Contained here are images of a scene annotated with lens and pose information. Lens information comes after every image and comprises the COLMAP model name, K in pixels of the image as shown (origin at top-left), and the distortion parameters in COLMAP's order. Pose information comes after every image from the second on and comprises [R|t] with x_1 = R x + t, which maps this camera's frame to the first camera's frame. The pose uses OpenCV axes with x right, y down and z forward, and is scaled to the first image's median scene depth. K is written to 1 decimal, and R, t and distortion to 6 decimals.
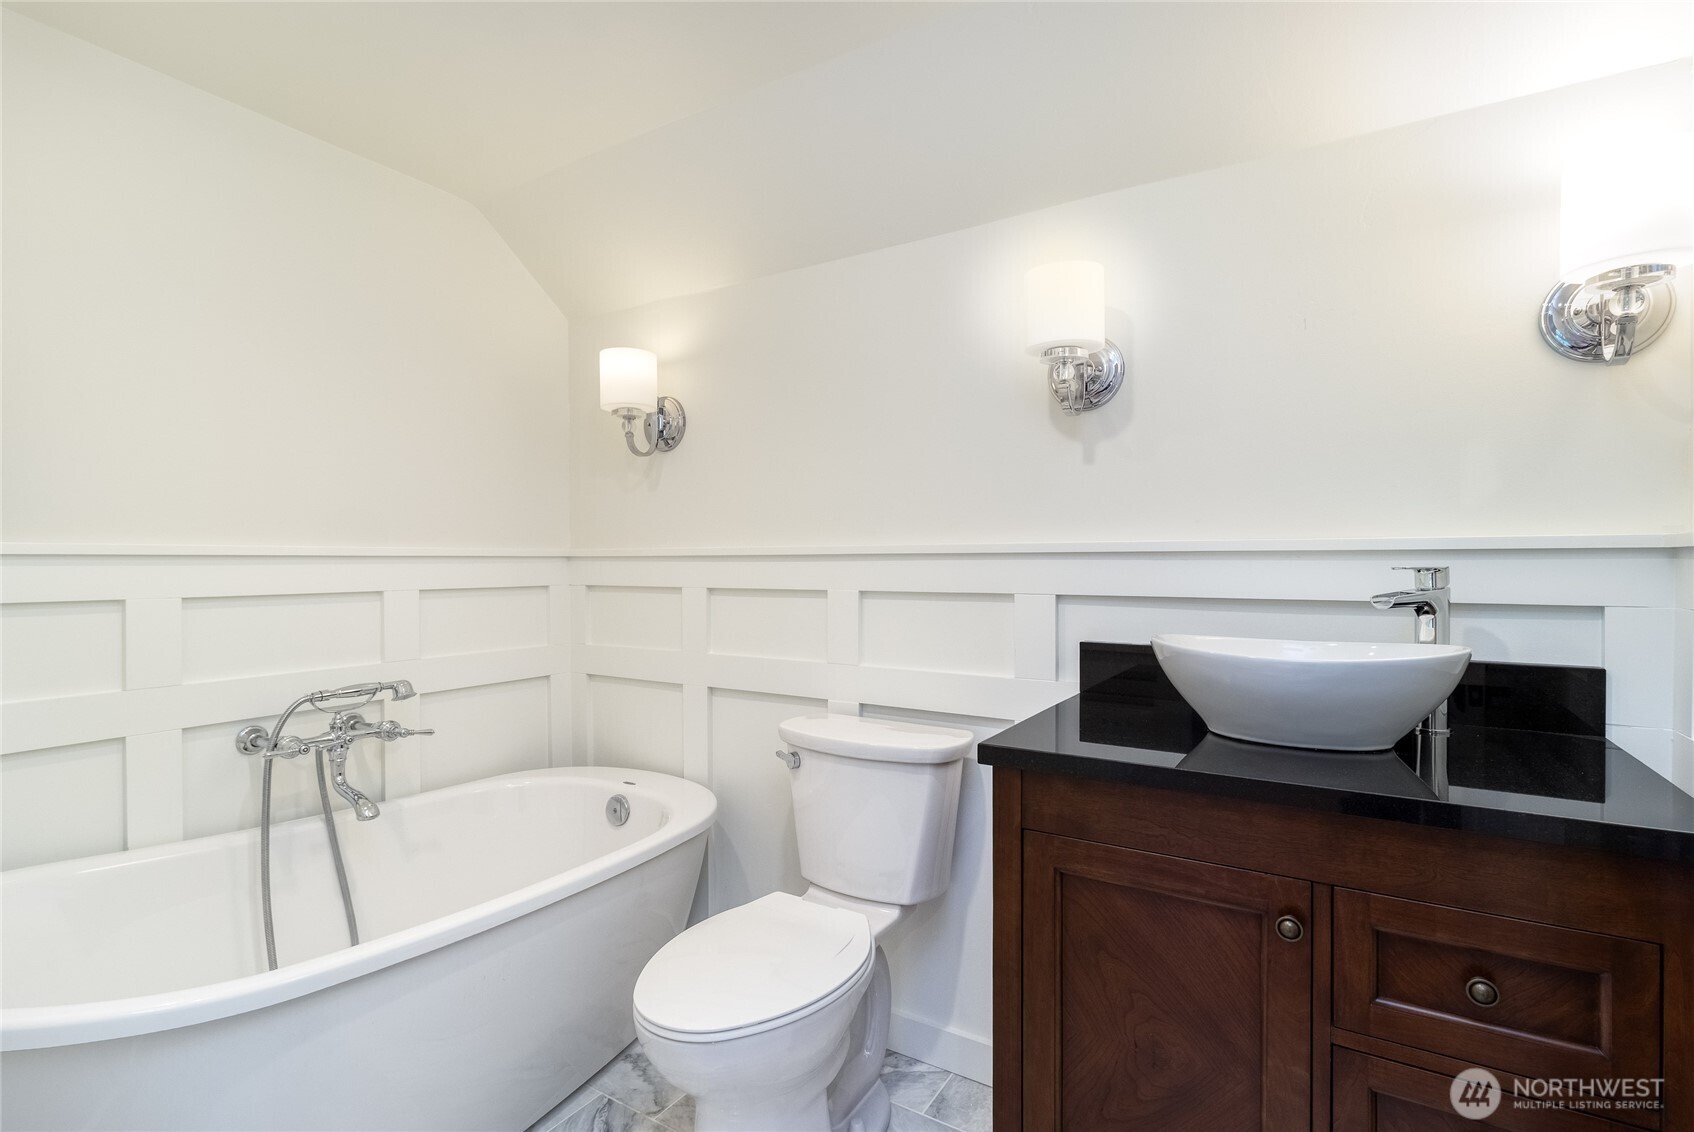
lens RADIAL K [[803.5, 0, 847.0], [0, 803.5, 566.0], [0, 0, 1]] dist [0.000152, -0.000073]
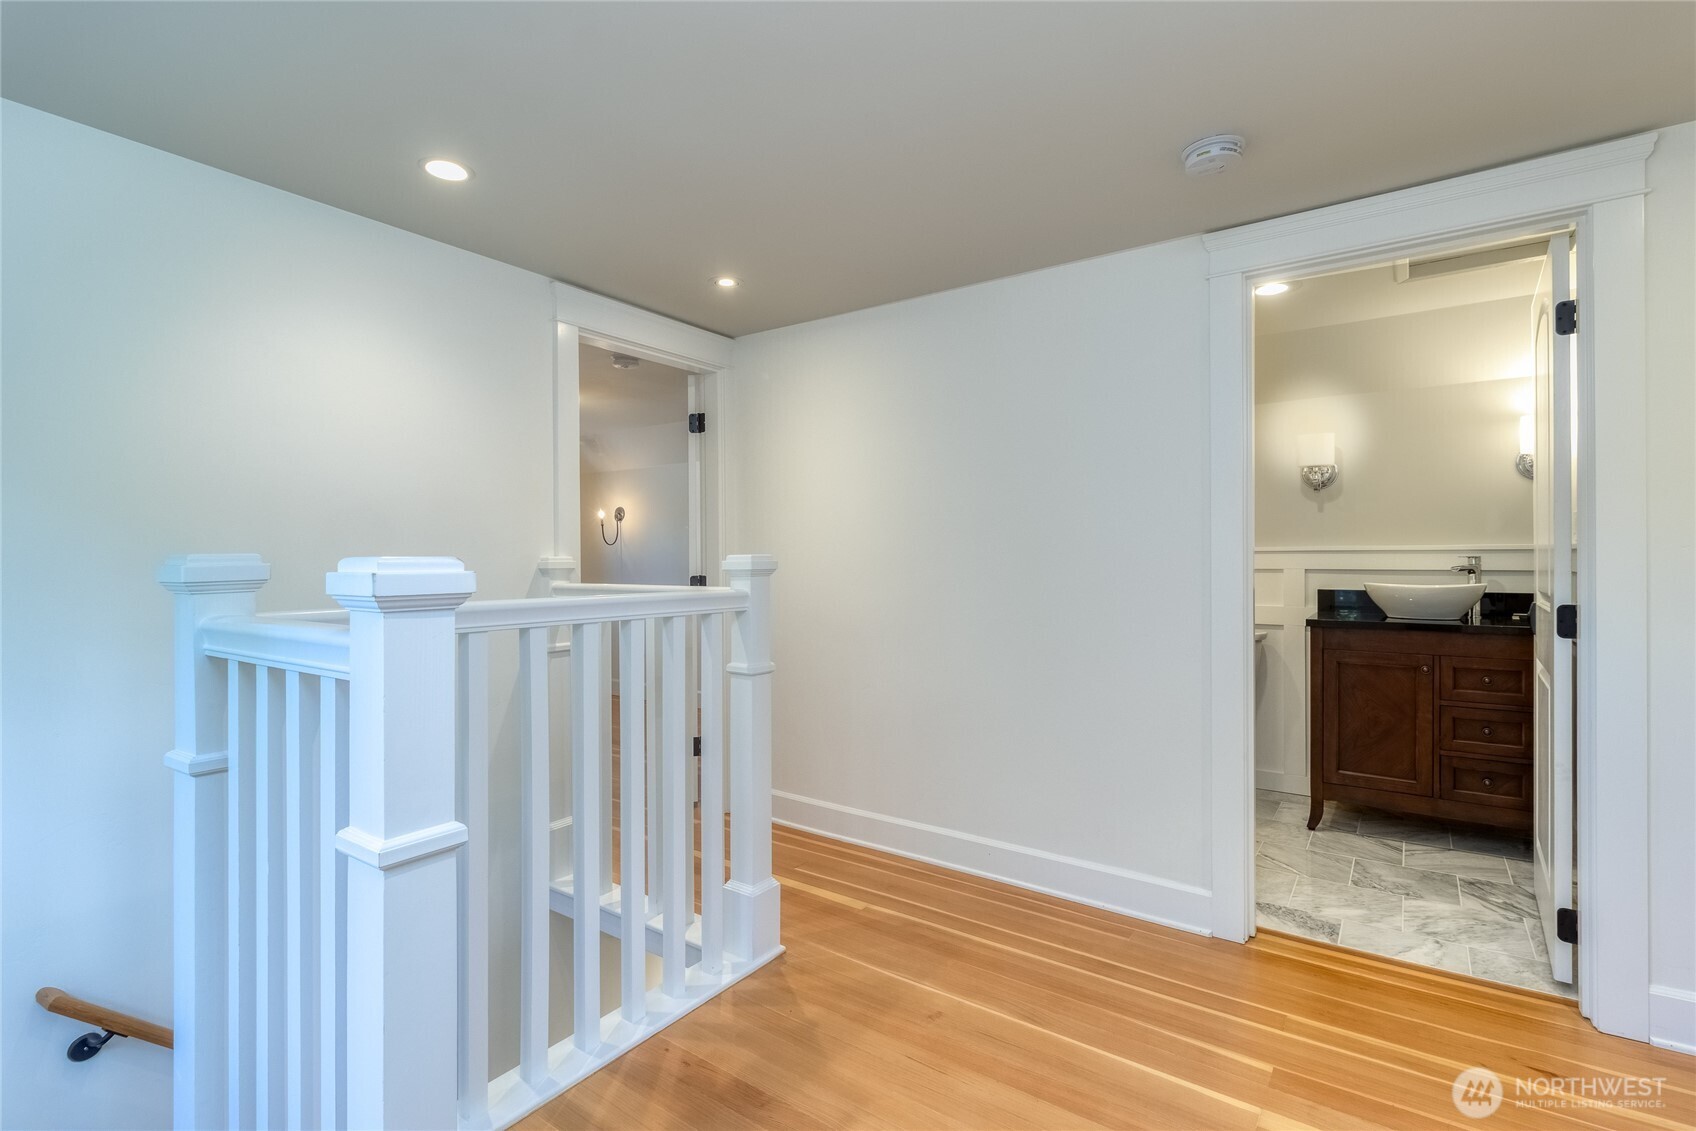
lens RADIAL K [[784.1, 0, 852.8], [0, 784.1, 558.0], [0, 0, 1]] dist [0.000222, -0.000191]
pose [[0.998217, -0.000869, -0.059691, -1.287396], [0.000589, 0.999989, -0.004706, 0.019315], [0.059695, 0.004663, 0.998206, -1.883568]]
